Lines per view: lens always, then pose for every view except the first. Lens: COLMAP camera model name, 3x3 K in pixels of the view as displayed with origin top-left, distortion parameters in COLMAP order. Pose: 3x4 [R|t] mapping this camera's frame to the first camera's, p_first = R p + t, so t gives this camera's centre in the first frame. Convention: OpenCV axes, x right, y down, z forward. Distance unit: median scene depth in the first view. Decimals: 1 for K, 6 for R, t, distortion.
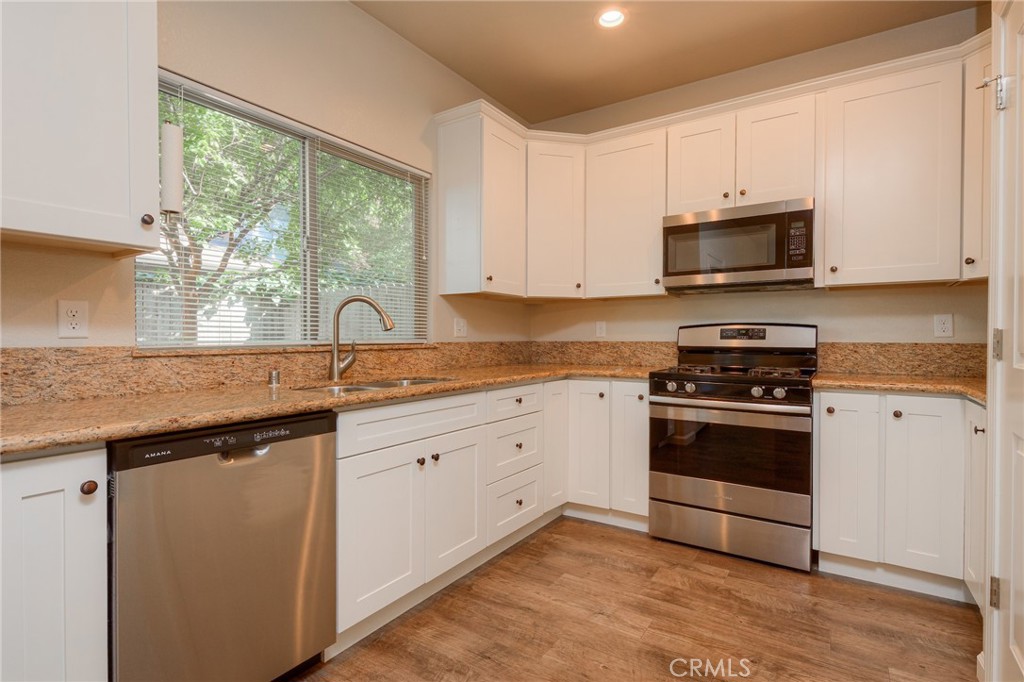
lens RADIAL K [[498.2, 0, 514.9], [0, 498.2, 347.1], [0, 0, 1]] dist [0.001545, -0.000912]
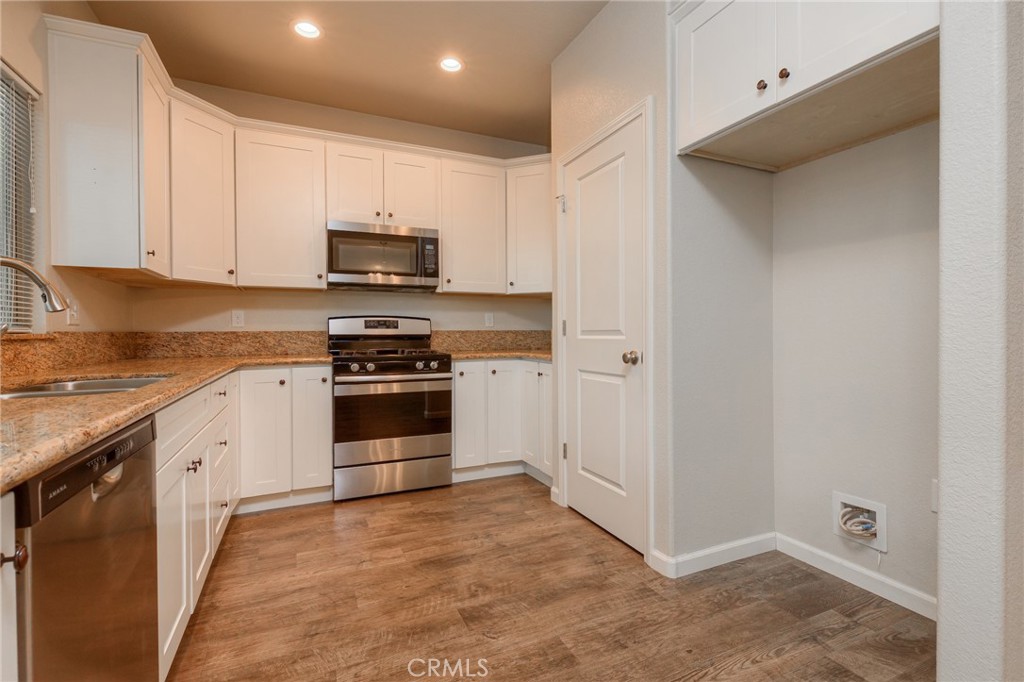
lens RADIAL K [[462.0, 0, 512.0], [0, 462.0, 341.0], [0, 0, 1]] dist [0.000930, -0.000085]
pose [[0.539536, -0.019816, 0.841729, -0.412239], [0.022100, 0.999712, 0.009370, 0.014449], [-0.841672, 0.013547, 0.539819, 0.093282]]
